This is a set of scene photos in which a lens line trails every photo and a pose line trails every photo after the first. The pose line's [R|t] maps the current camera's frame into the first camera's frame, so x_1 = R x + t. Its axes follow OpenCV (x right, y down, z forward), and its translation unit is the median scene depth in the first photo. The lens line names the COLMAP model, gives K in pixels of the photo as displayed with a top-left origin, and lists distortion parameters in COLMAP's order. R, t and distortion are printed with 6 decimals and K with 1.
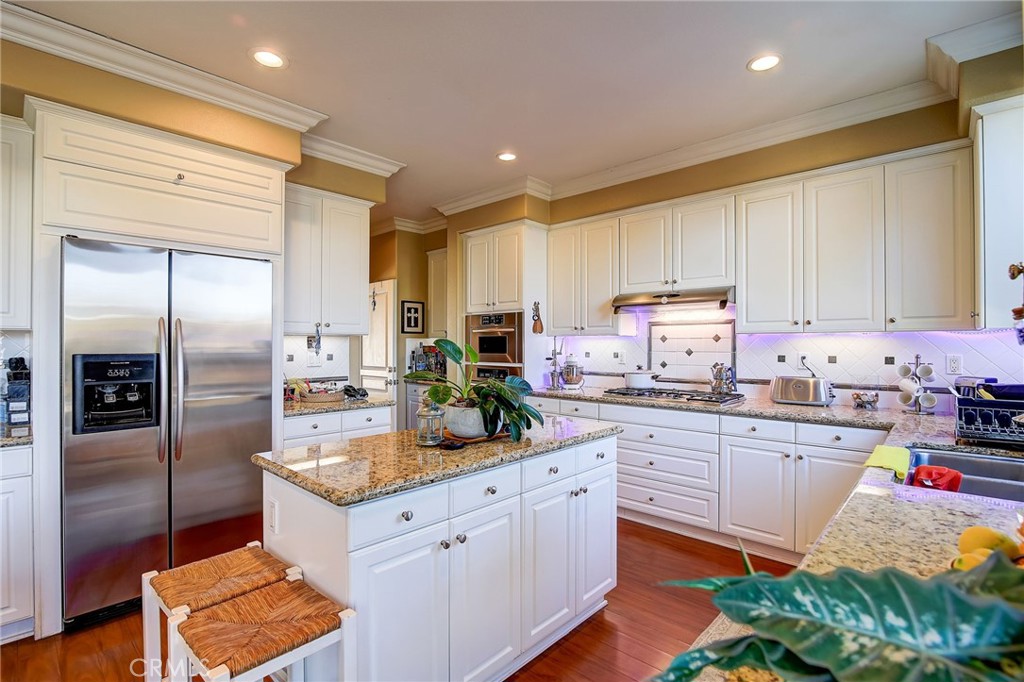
lens RADIAL K [[479.2, 0, 506.3], [0, 479.2, 338.2], [0, 0, 1]] dist [-0.030163, 0.000027]
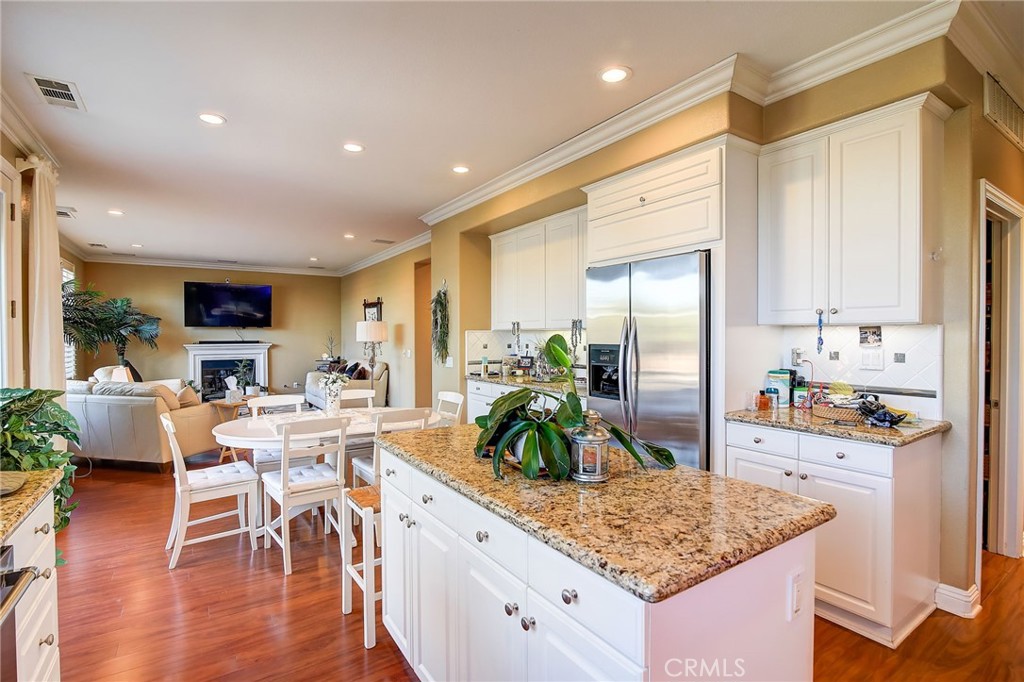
lens RADIAL K [[479.2, 0, 506.3], [0, 479.2, 338.2], [0, 0, 1]] dist [-0.030163, 0.000027]
pose [[-0.239260, 0.017615, -0.970796, 0.583965], [0.019494, 0.999721, 0.013335, -0.009309], [0.970760, -0.015734, -0.239536, 0.941593]]
